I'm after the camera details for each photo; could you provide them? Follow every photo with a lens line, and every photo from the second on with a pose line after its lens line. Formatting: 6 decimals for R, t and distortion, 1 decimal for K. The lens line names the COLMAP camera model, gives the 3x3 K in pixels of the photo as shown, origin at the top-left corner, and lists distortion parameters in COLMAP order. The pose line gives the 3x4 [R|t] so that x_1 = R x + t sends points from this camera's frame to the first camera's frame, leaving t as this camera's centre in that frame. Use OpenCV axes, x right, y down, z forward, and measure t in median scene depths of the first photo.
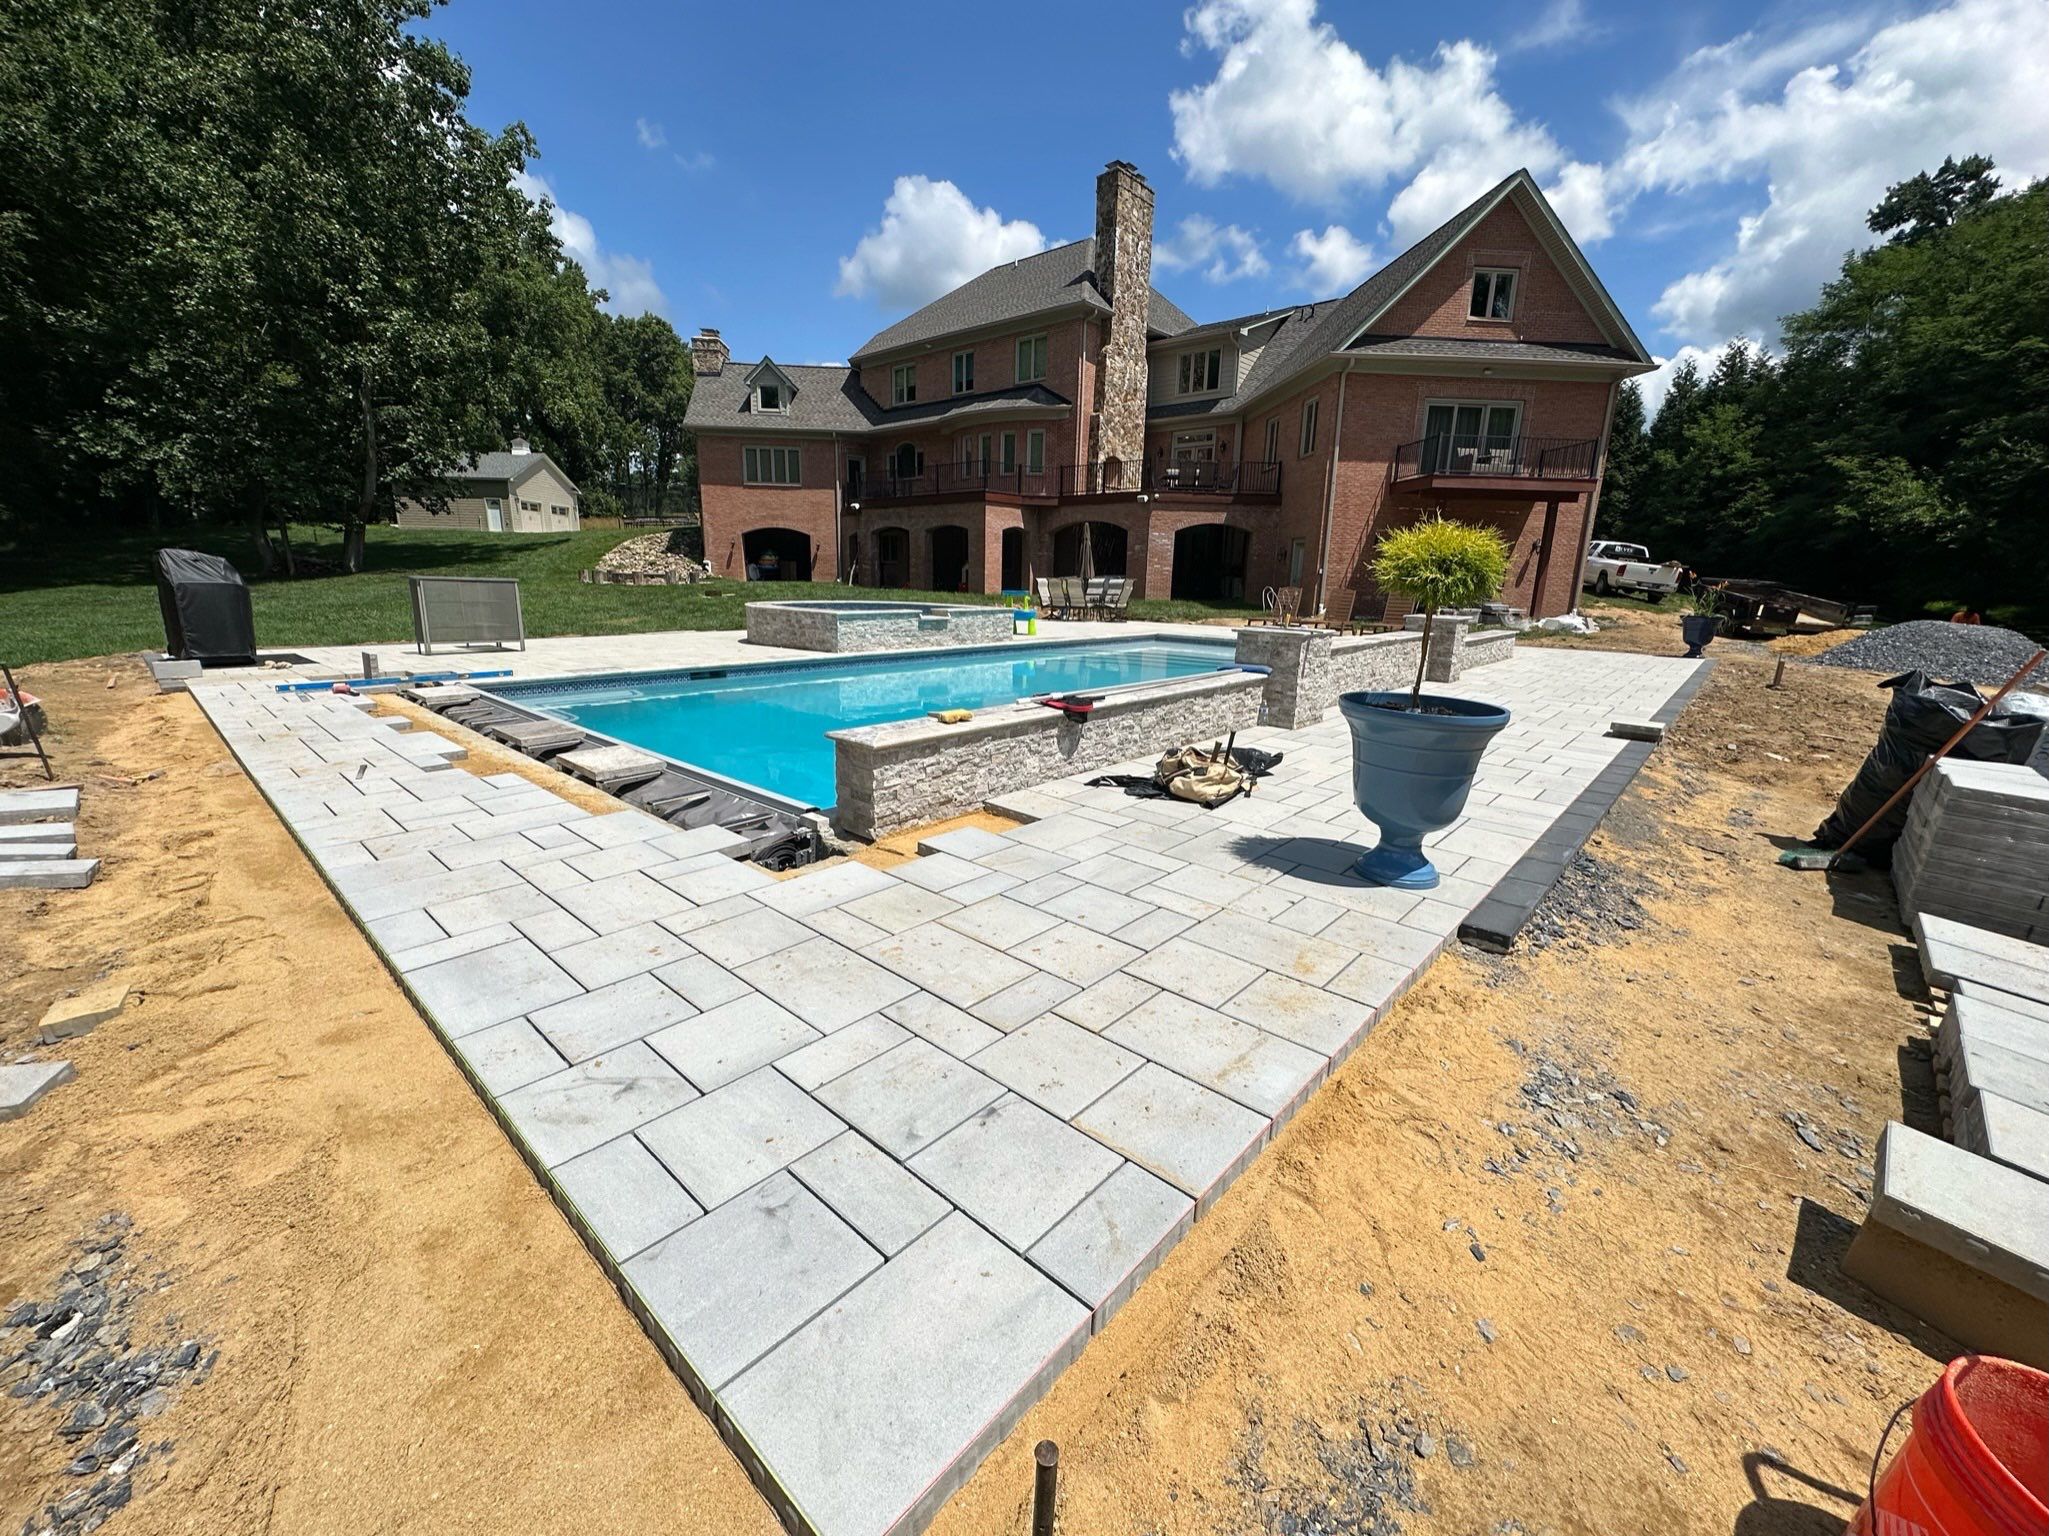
lens RADIAL K [[809.8, 0, 1018.2], [0, 809.8, 755.8], [0, 0, 1]] dist [0.002326, 0.000589]
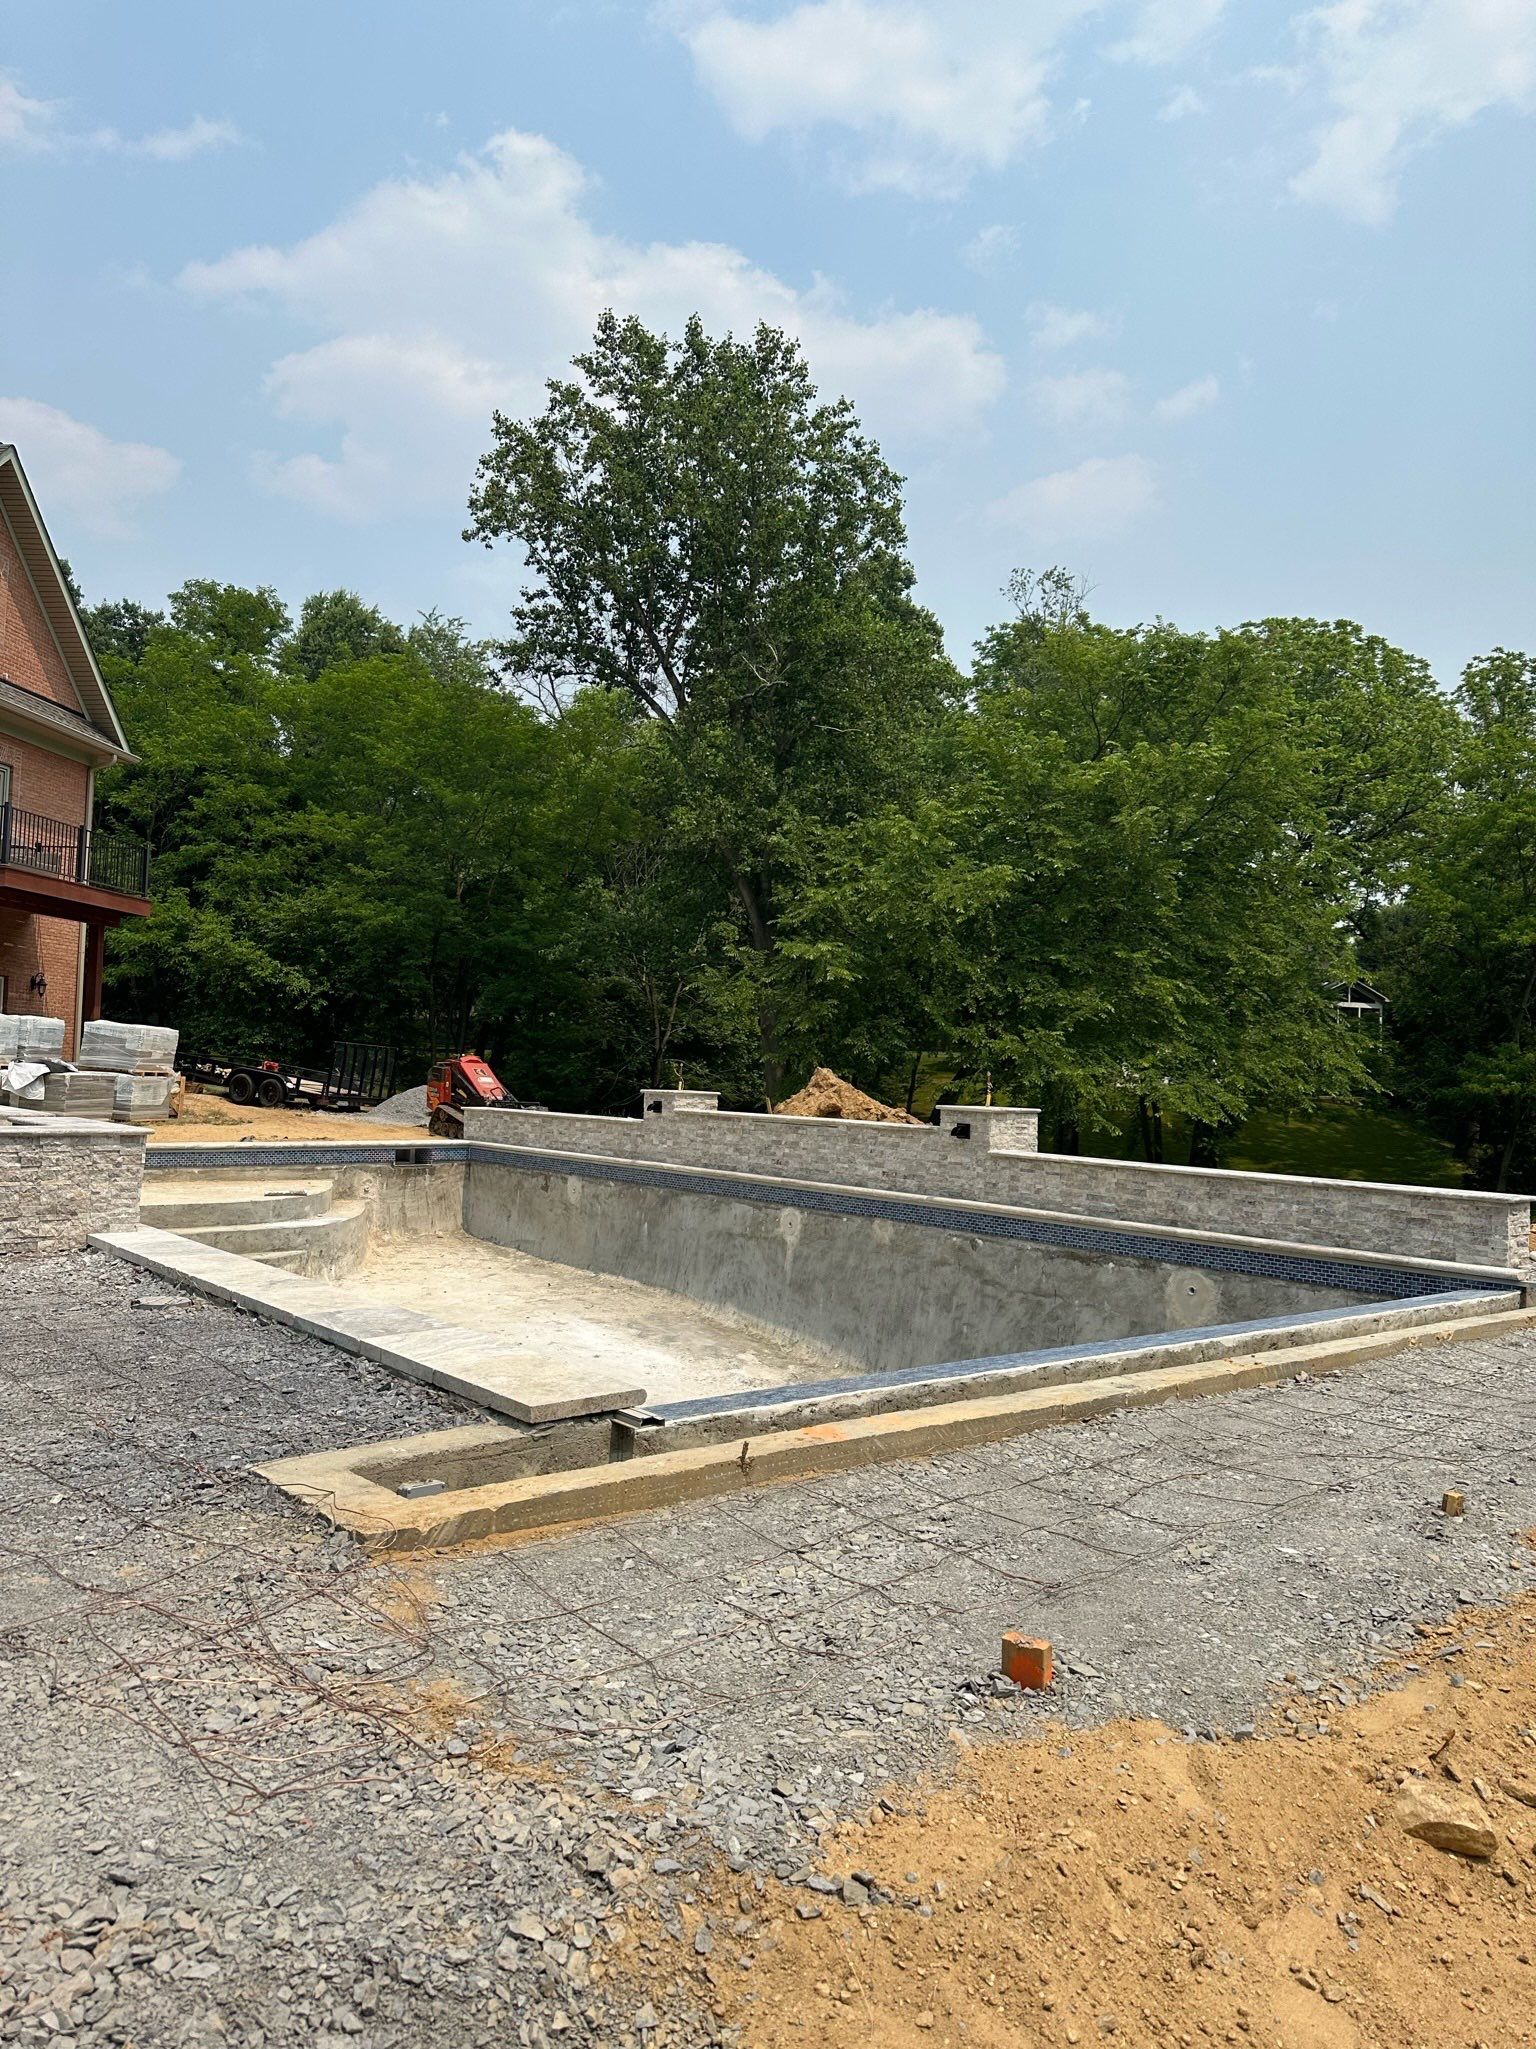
lens RADIAL K [[1428.1, 0, 759.7], [0, 1428.1, 1011.2], [0, 0, 1]] dist [0.049323, -0.050652]
pose [[0.152088, 0.023866, 0.988079, -0.324947], [0.189876, 0.980381, -0.052907, -0.051844], [-0.969957, 0.195659, 0.144572, 0.215593]]
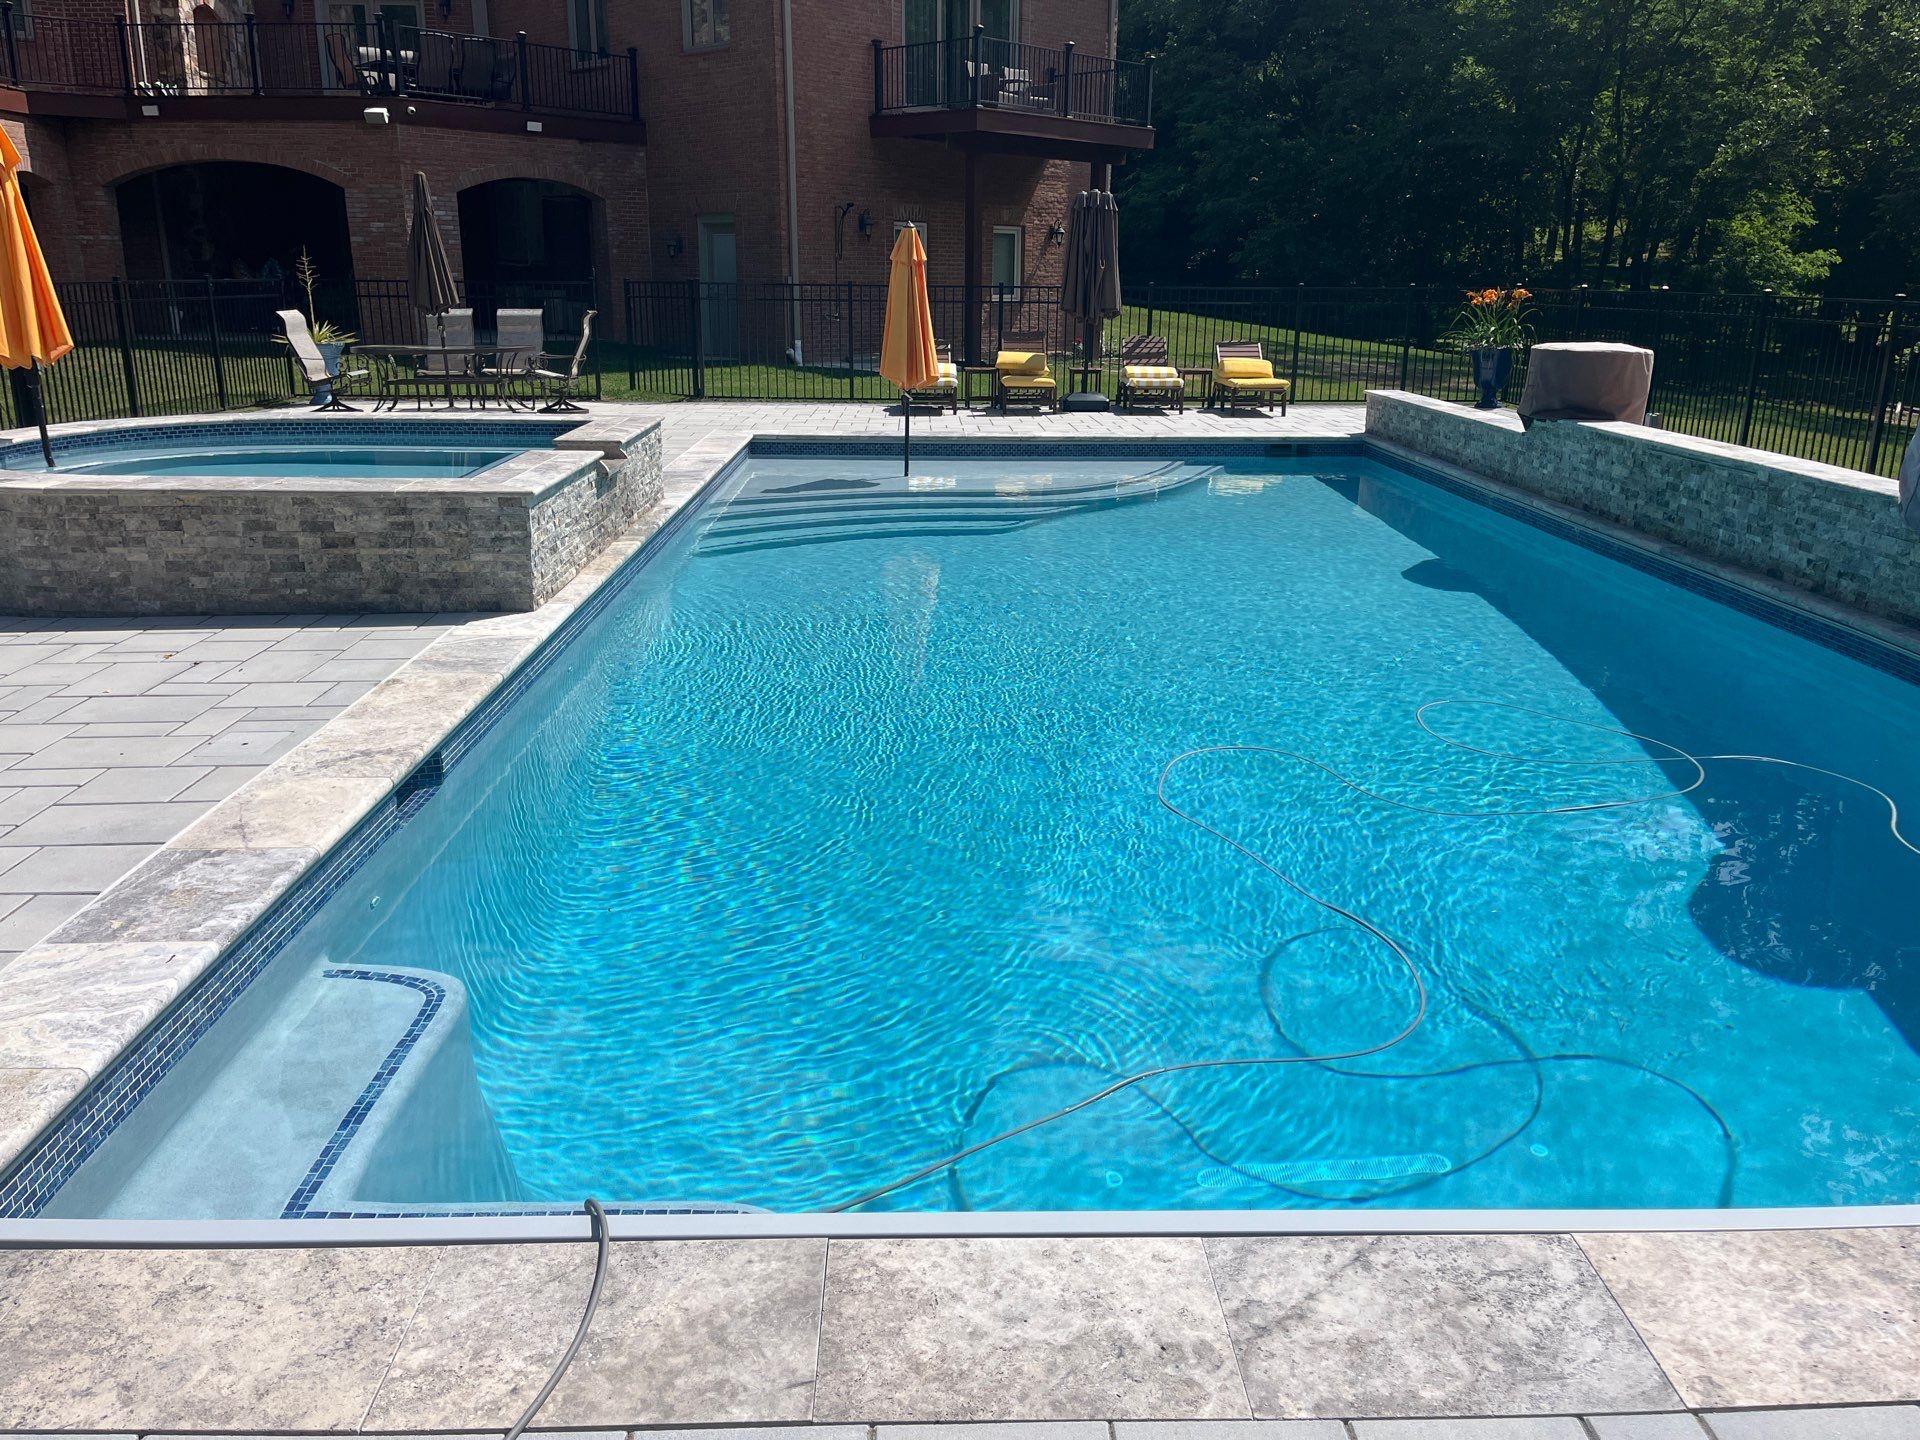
lens RADIAL K [[1474.1, 0, 949.3], [0, 1474.1, 723.2], [0, 0, 1]] dist [0.002641, -0.006303]
pose [[0.730166, -0.211016, 0.649869, -0.184167], [0.153109, 0.977460, 0.145360, -0.052766], [-0.665894, -0.006637, 0.746017, 0.160066]]
